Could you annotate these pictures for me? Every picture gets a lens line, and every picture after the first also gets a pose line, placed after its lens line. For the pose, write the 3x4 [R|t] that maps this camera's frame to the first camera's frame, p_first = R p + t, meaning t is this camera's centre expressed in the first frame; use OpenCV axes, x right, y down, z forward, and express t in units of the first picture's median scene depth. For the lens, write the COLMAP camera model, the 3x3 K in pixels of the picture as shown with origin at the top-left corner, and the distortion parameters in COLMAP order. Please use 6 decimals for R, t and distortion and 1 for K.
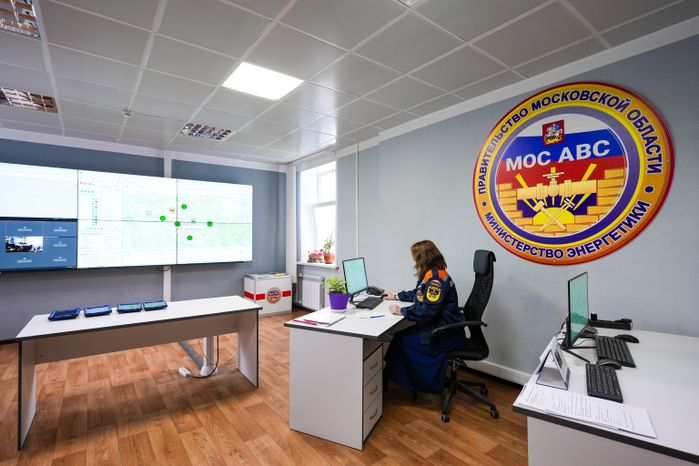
lens RADIAL K [[347.3, 0, 338.9], [0, 347.3, 231.1], [0, 0, 1]] dist [-0.006512, 0.002829]
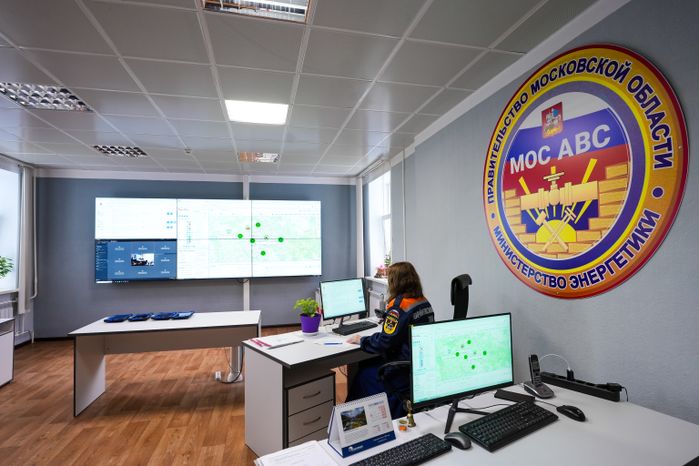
lens RADIAL K [[364.6, 0, 333.3], [0, 364.6, 231.3], [0, 0, 1]] dist [-0.007268, 0.004154]
pose [[0.910357, -0.028621, -0.412833, 0.382328], [0.020433, 0.999497, -0.024237, -0.026043], [0.413319, 0.013628, 0.910484, 0.067322]]
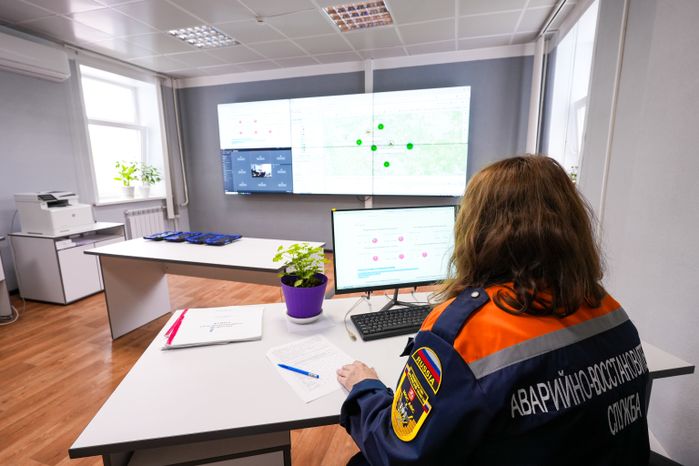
lens RADIAL K [[347.3, 0, 339.1], [0, 347.3, 227.6], [0, 0, 1]] dist [-0.006512, 0.002829]
pose [[0.600091, 0.131496, -0.789050, 0.292321], [0.021959, 0.983317, 0.180571, 0.024686], [0.799630, -0.125686, 0.587192, 0.602585]]
